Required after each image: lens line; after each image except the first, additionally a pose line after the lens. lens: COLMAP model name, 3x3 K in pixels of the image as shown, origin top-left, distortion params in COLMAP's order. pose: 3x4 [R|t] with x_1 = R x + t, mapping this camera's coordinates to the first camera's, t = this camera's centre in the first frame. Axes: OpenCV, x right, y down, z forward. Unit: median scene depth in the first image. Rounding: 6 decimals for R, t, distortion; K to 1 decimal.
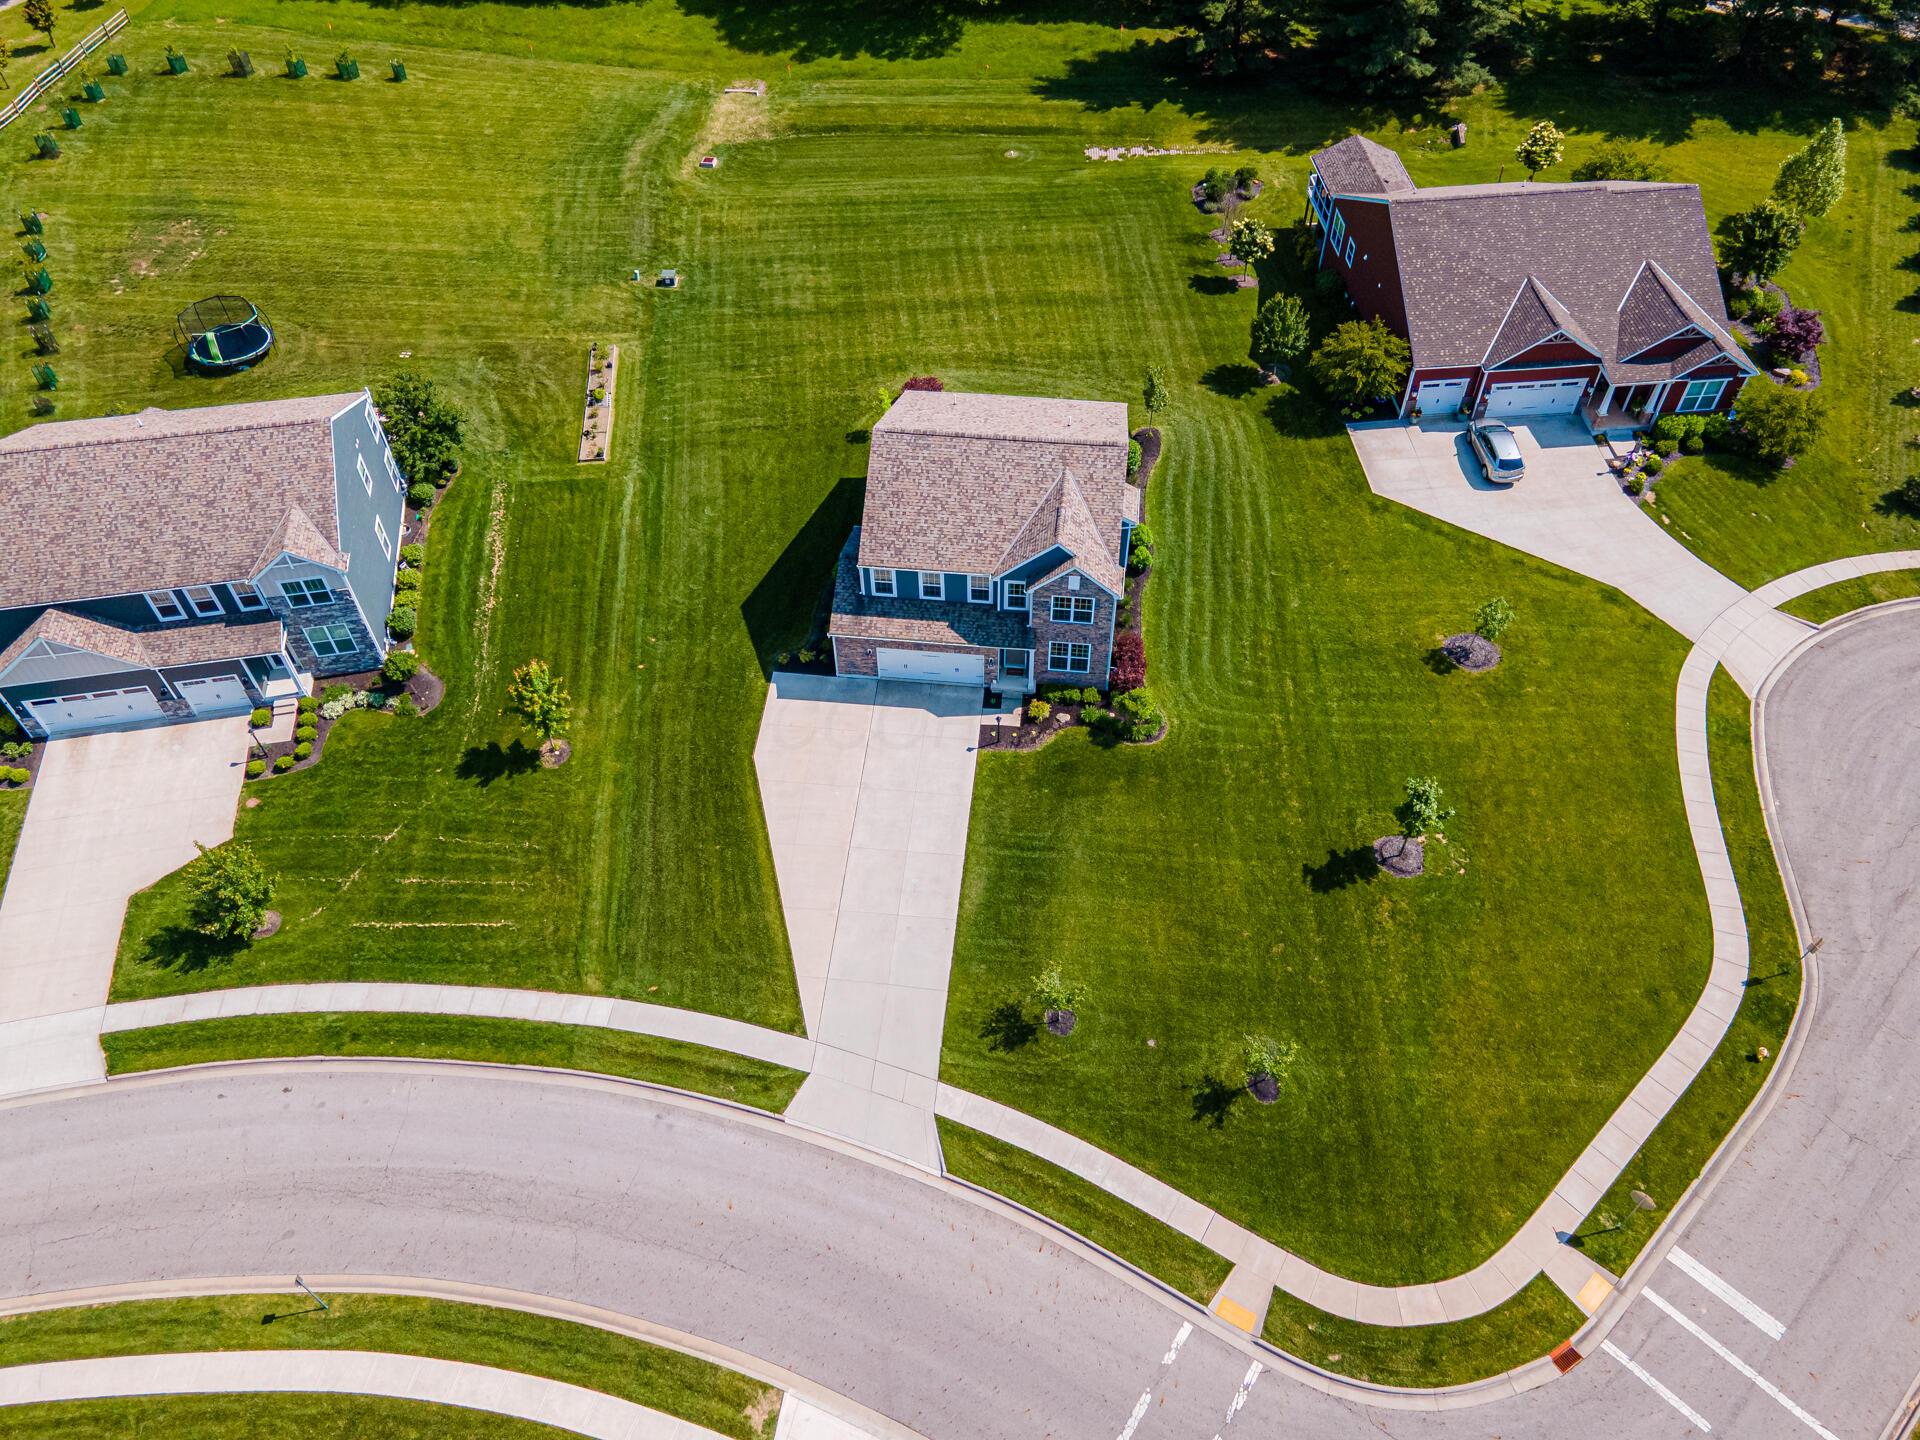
lens RADIAL K [[1402.5, 0, 968.6], [0, 1402.5, 719.2], [0, 0, 1]] dist [0.043477, 0.005889]
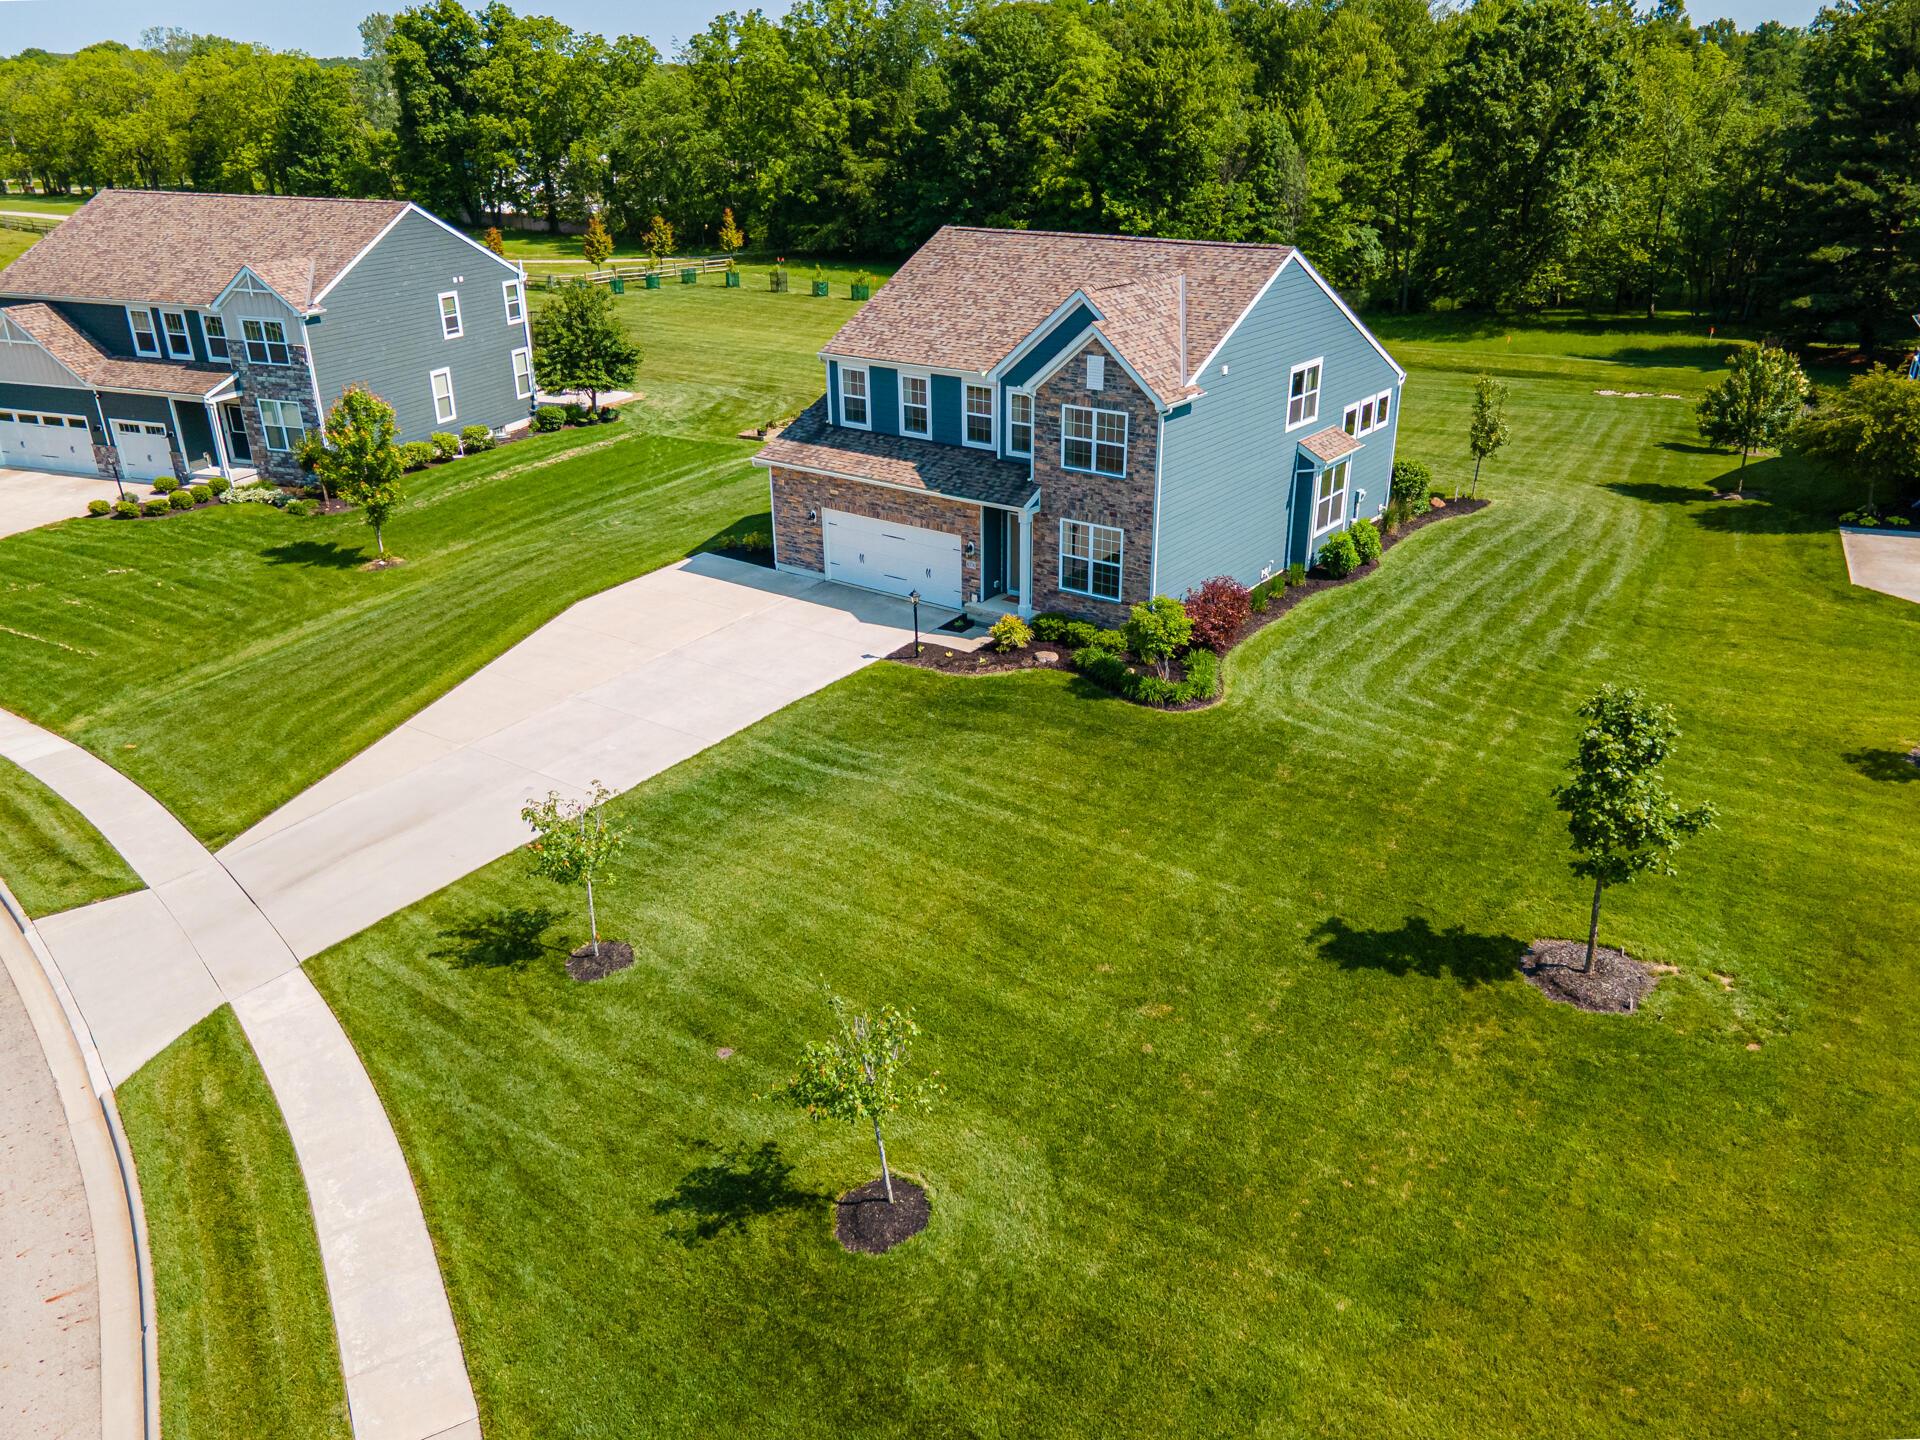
lens RADIAL K [[1441.3, 0, 971.3], [0, 1441.3, 724.7], [0, 0, 1]] dist [0.030248, 0.002590]
pose [[0.863854, 0.203815, -0.460669, 0.316419], [-0.380006, 0.863987, -0.330338, 0.225638], [0.330684, 0.460420, 0.823809, 0.556861]]
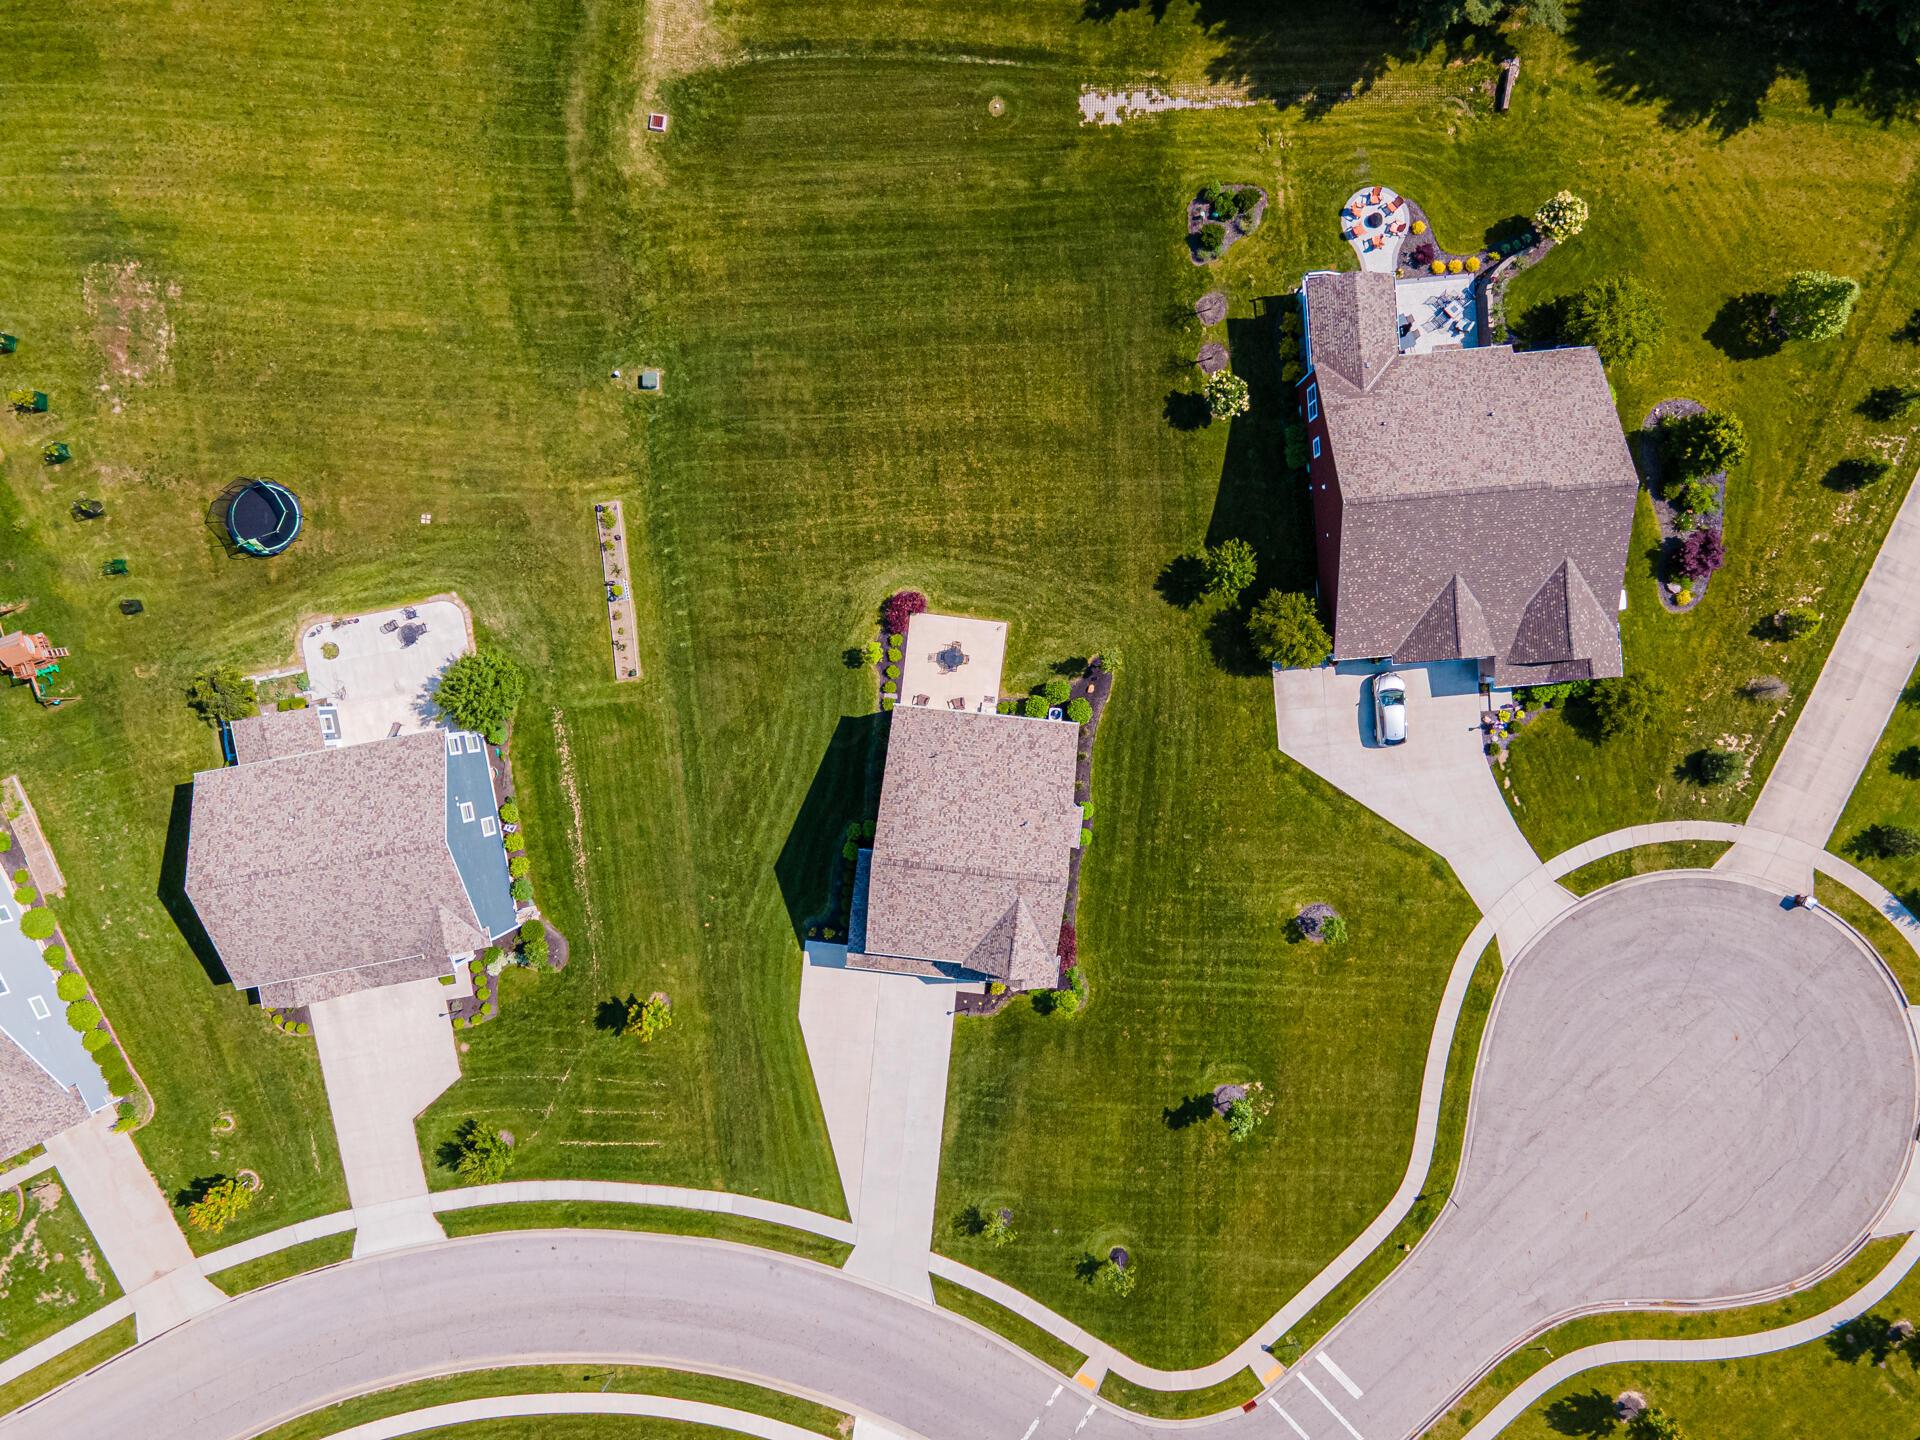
lens RADIAL K [[1402.5, 0, 968.6], [0, 1402.5, 719.2], [0, 0, 1]] dist [0.043477, 0.005889]
pose [[1.000000, 0.000560, 0.000532, 0.020558], [-0.000773, 0.737050, 0.675837, -1.196225], [-0.000014, -0.675837, 0.737051, 0.143373]]
